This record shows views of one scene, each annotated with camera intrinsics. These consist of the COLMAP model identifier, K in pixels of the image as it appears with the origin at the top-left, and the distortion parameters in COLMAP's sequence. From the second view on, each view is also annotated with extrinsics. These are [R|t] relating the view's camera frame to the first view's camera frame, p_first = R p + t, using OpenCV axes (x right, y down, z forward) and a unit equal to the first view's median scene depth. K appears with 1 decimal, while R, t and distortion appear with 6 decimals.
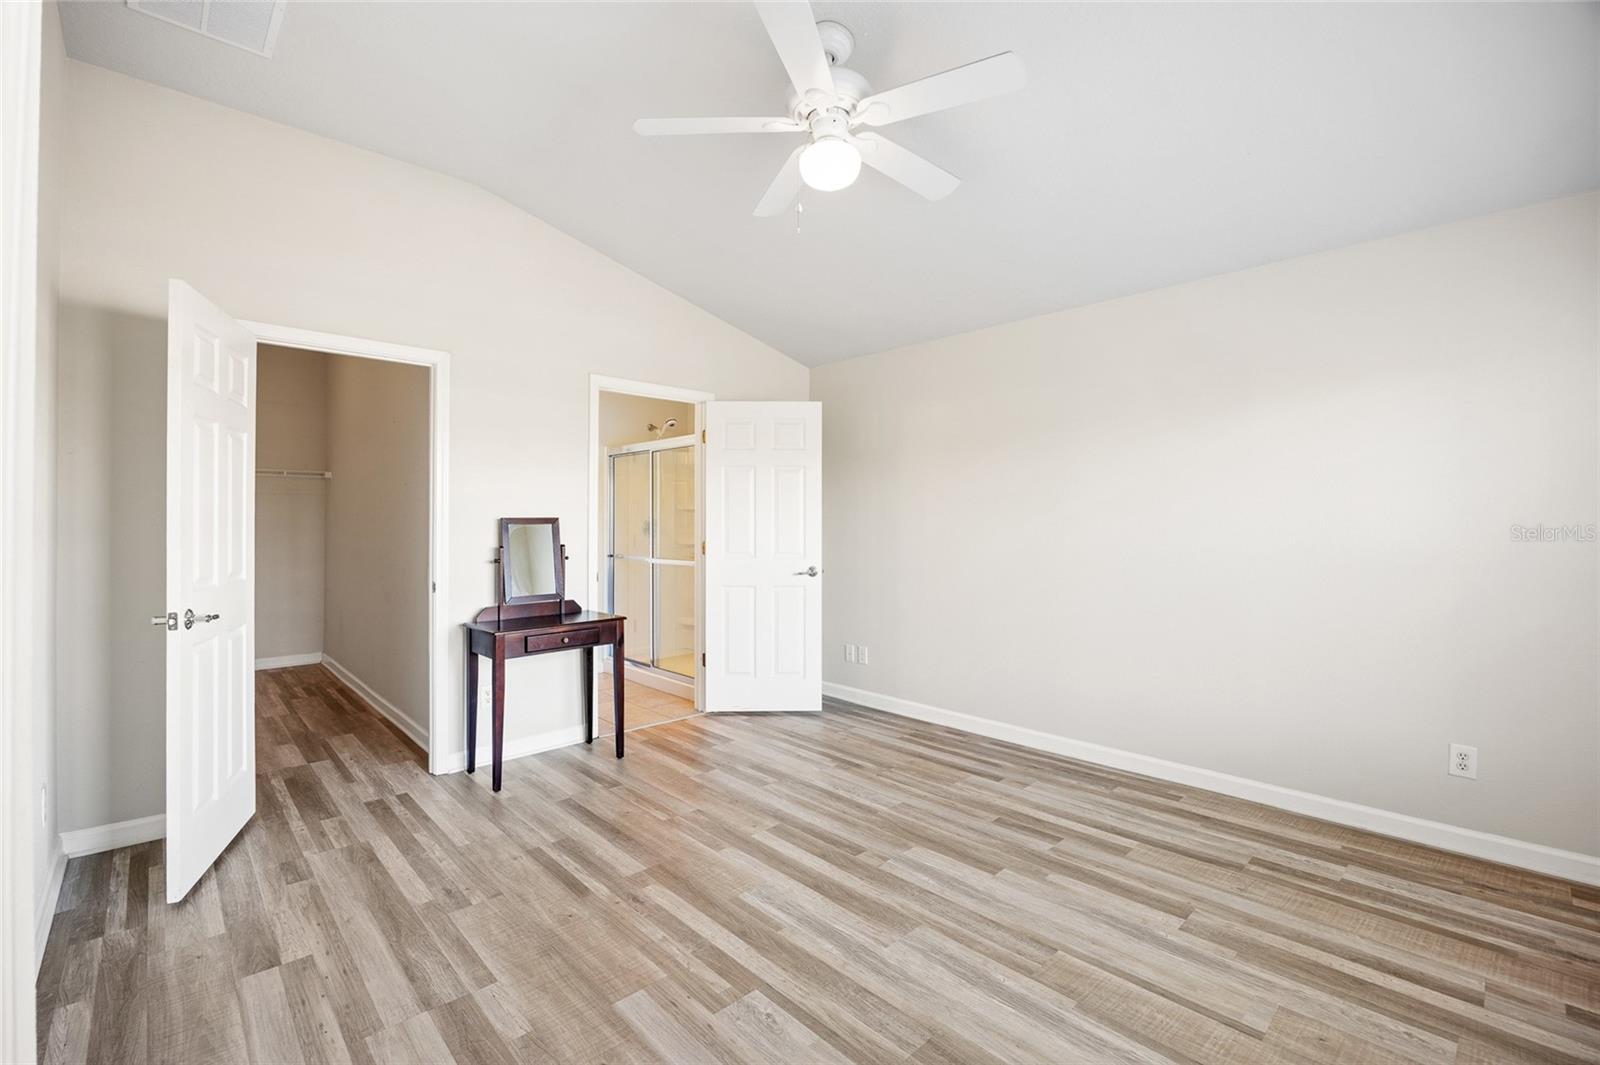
lens RADIAL K [[700.3, 0, 800.0], [0, 700.3, 532.5], [0, 0, 1]] dist [-0.014144, 0.000392]
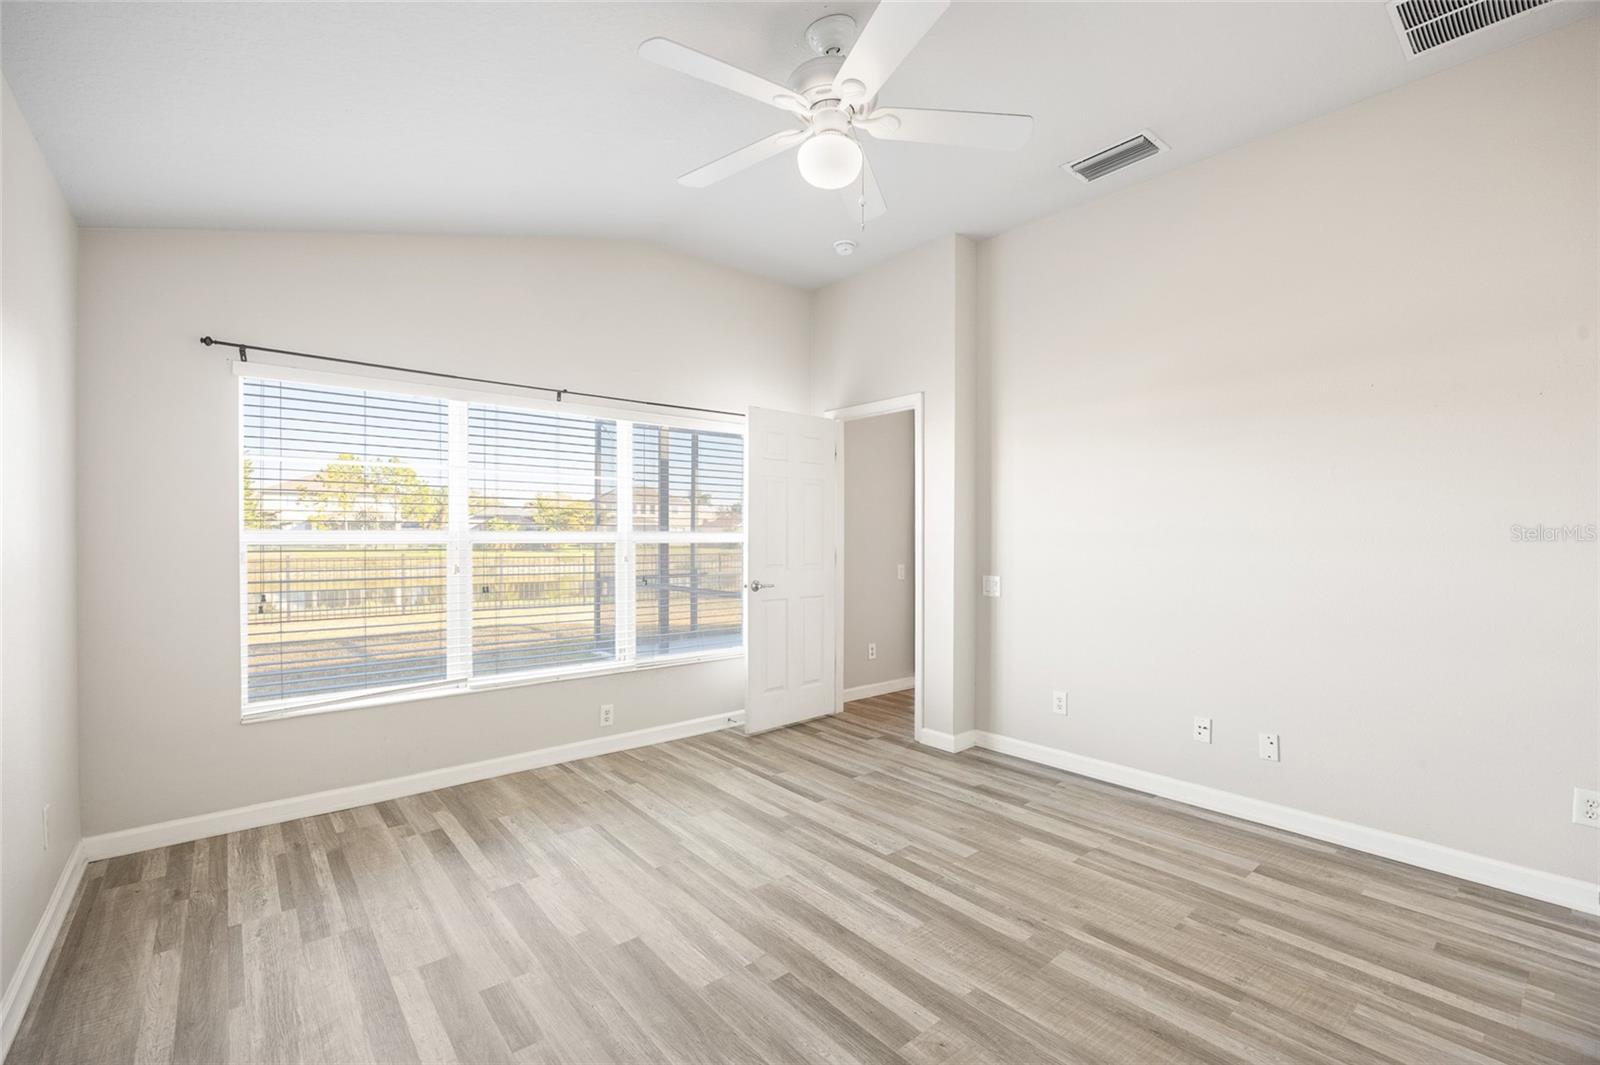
lens RADIAL K [[700.3, 0, 800.0], [0, 700.3, 532.5], [0, 0, 1]] dist [-0.014144, 0.000392]
pose [[-0.998171, 0.000190, 0.060456, 0.026145], [0.000768, 0.999954, 0.009528, -0.029983], [-0.060452, 0.009557, -0.998125, 2.182364]]
